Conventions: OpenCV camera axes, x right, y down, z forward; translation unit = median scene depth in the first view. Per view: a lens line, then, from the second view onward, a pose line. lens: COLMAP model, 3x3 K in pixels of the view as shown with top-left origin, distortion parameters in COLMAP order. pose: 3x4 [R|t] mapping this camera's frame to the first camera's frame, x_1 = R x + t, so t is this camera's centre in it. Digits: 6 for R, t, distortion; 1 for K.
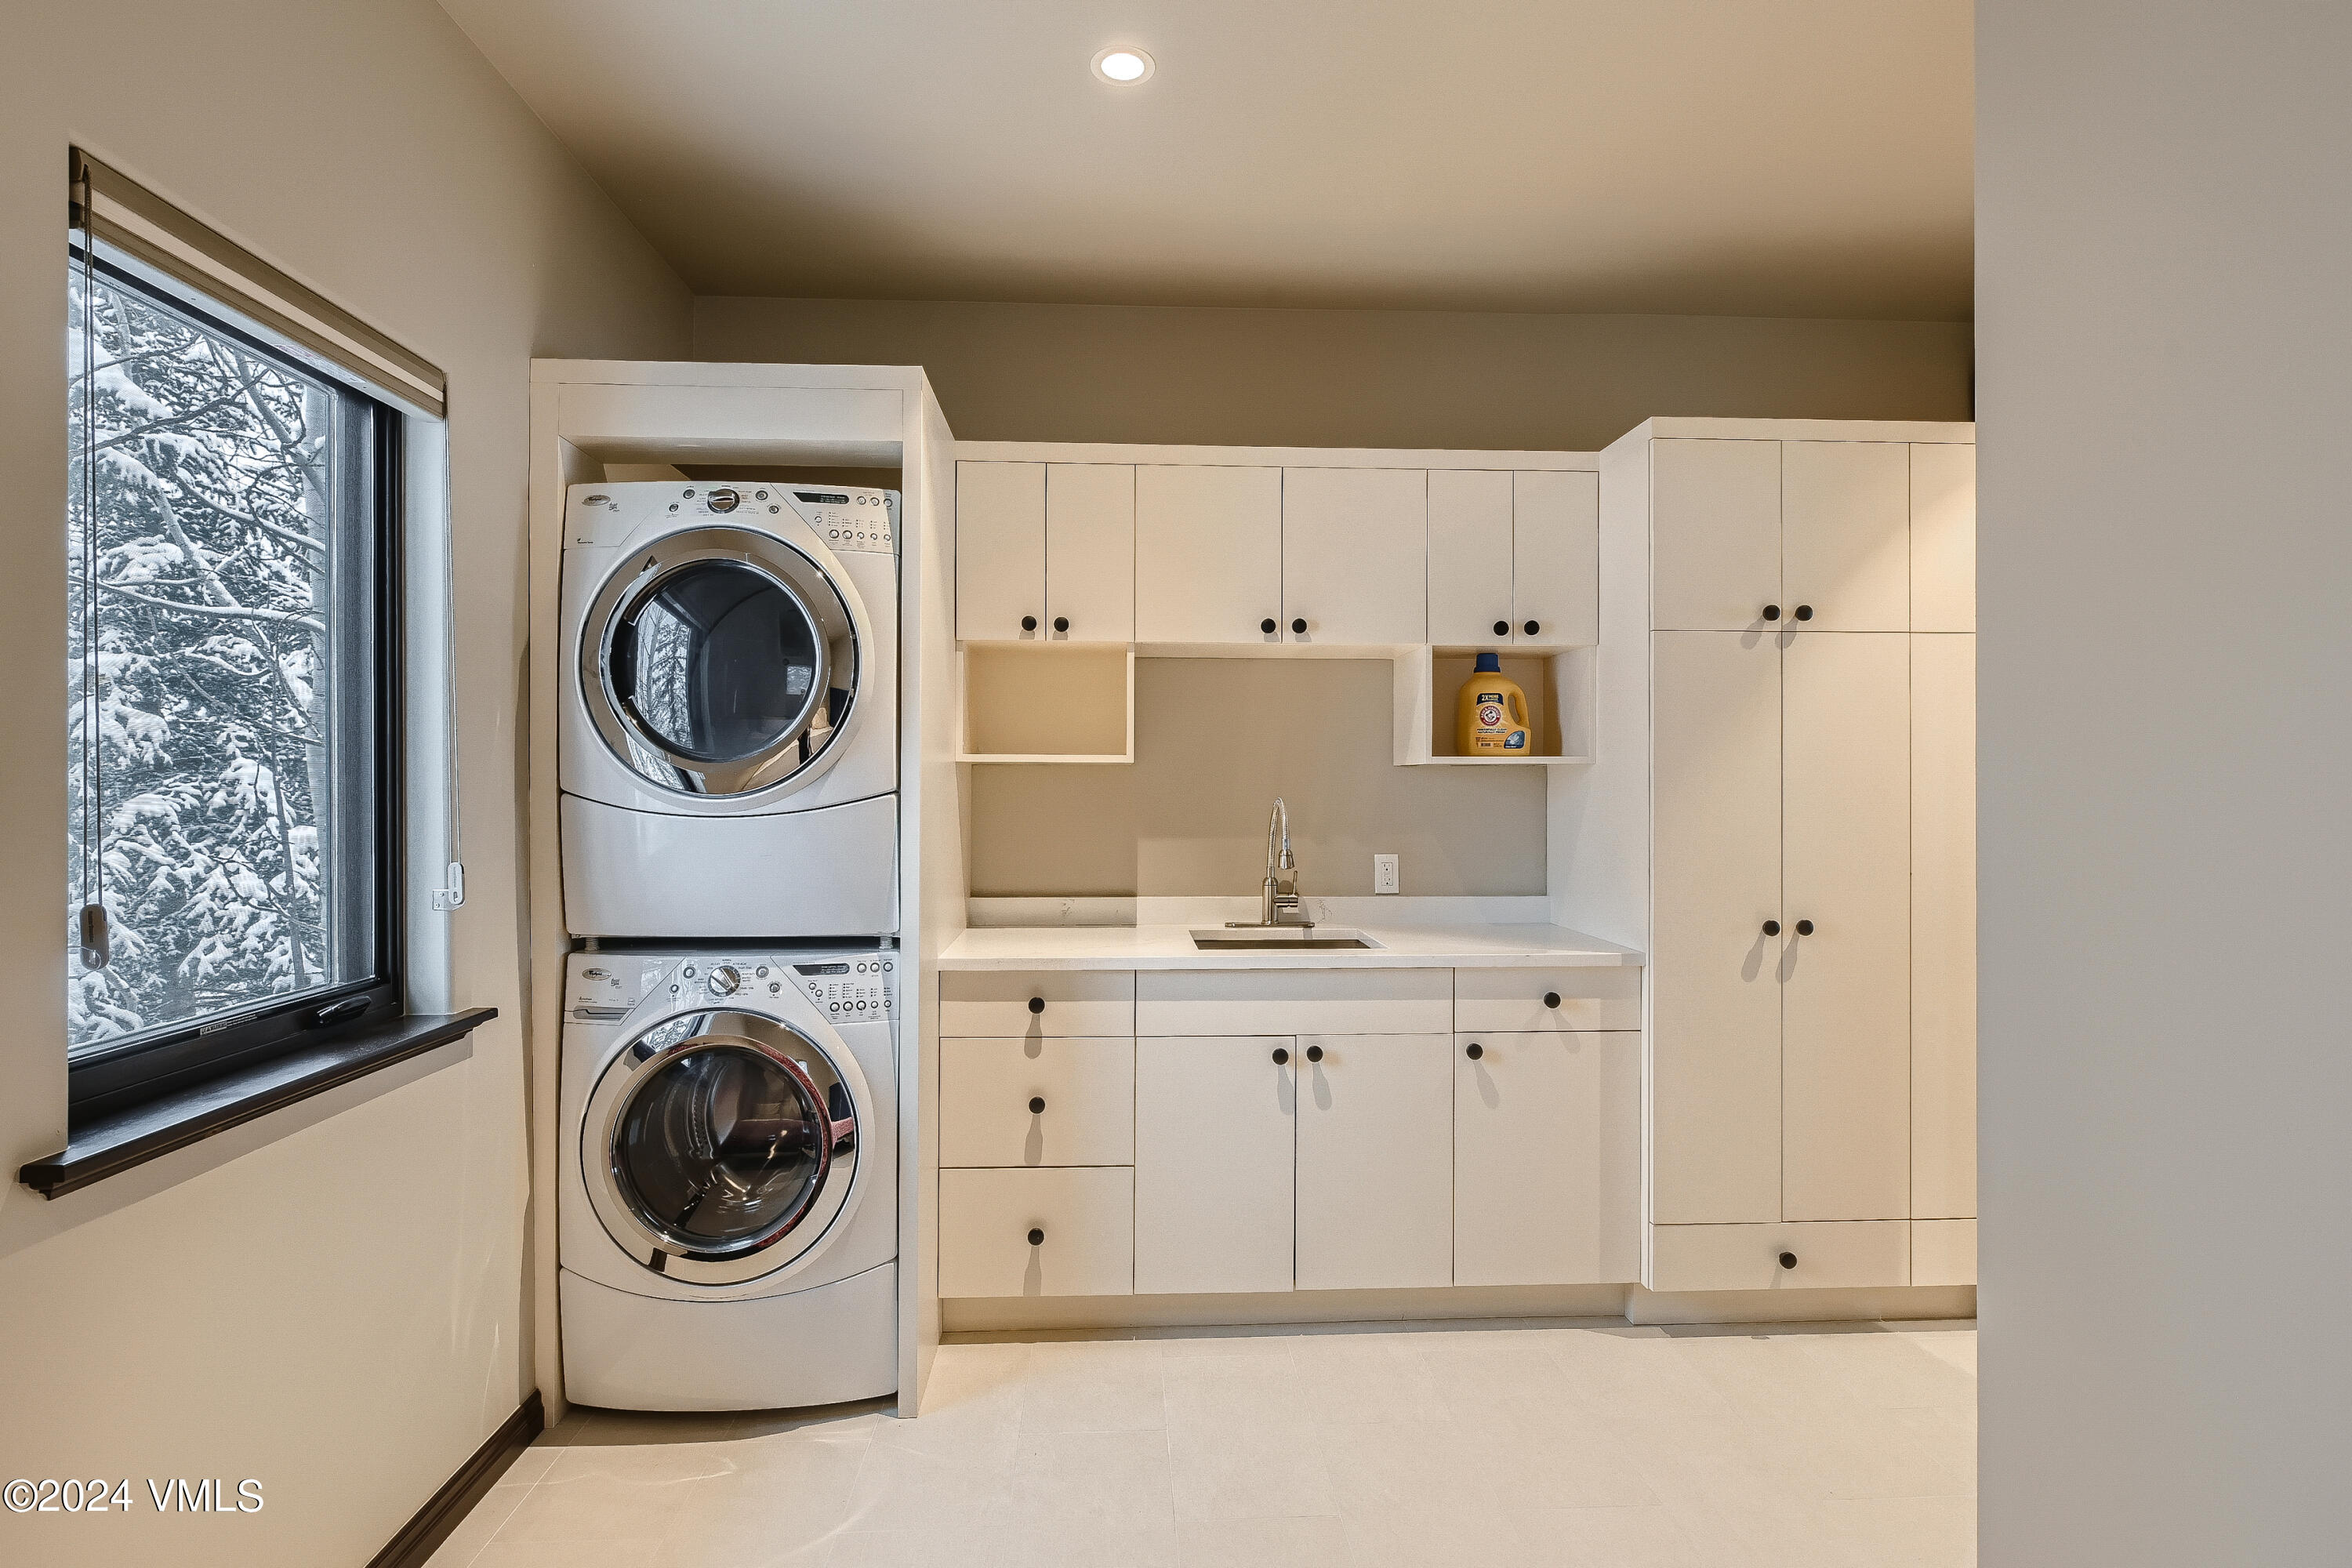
lens RADIAL K [[1295.9, 0, 1181.2], [0, 1295.9, 738.9], [0, 0, 1]] dist [-0.000148, 0.000852]
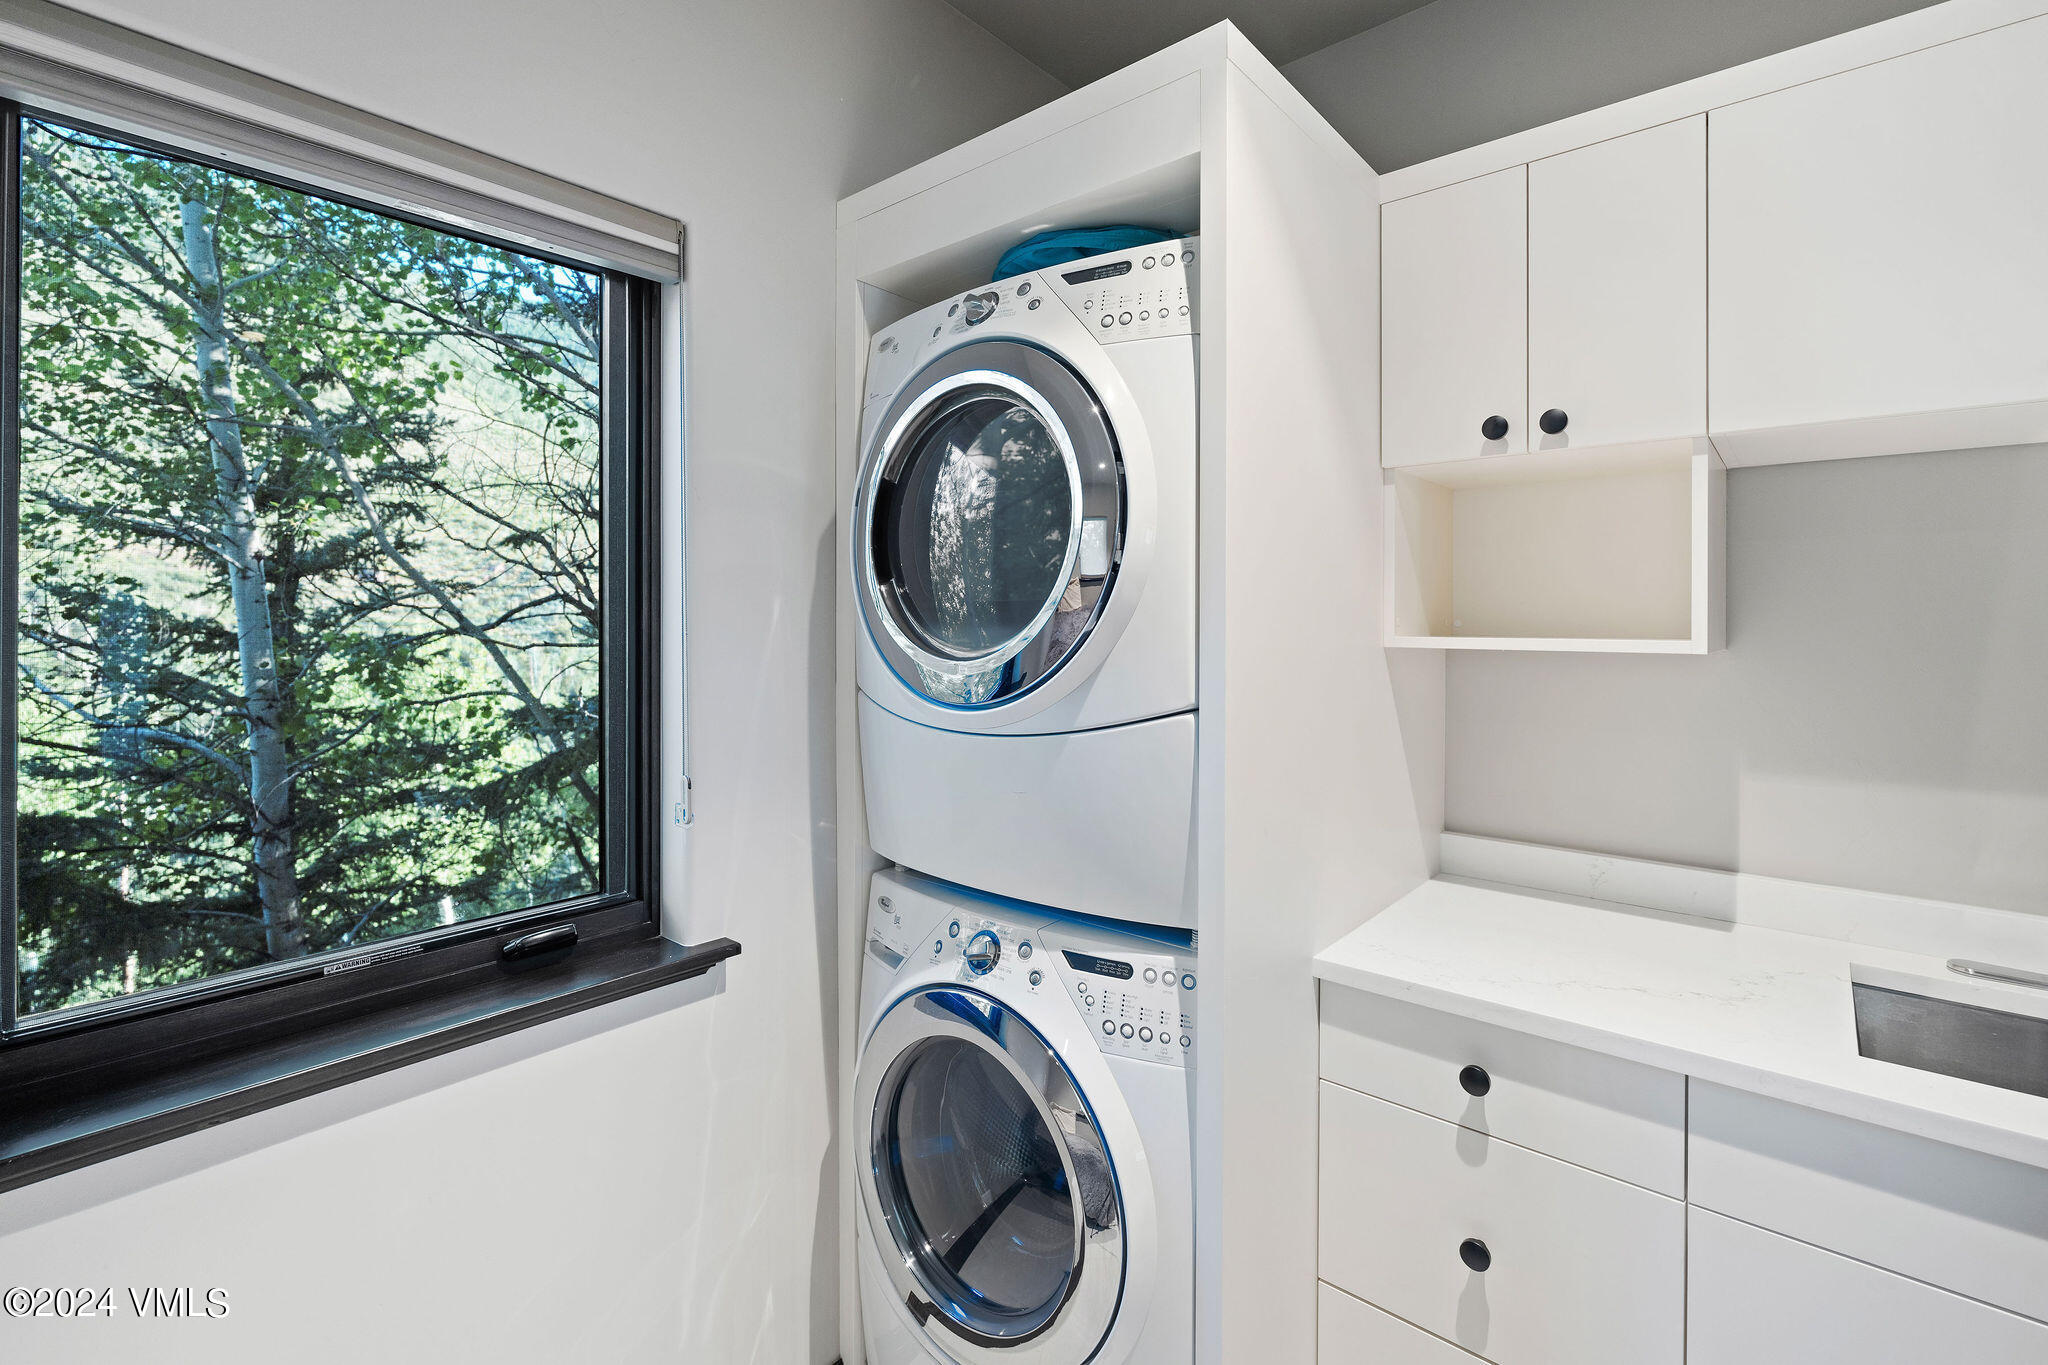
lens RADIAL K [[926.9, 0, 1025.2], [0, 926.9, 624.4], [0, 0, 1]] dist [-0.003494, -0.000153]
pose [[0.716441, -0.000681, -0.697647, 0.036341], [0.026933, 0.999281, 0.026683, -0.015567], [0.697128, -0.037907, 0.715944, 0.624574]]
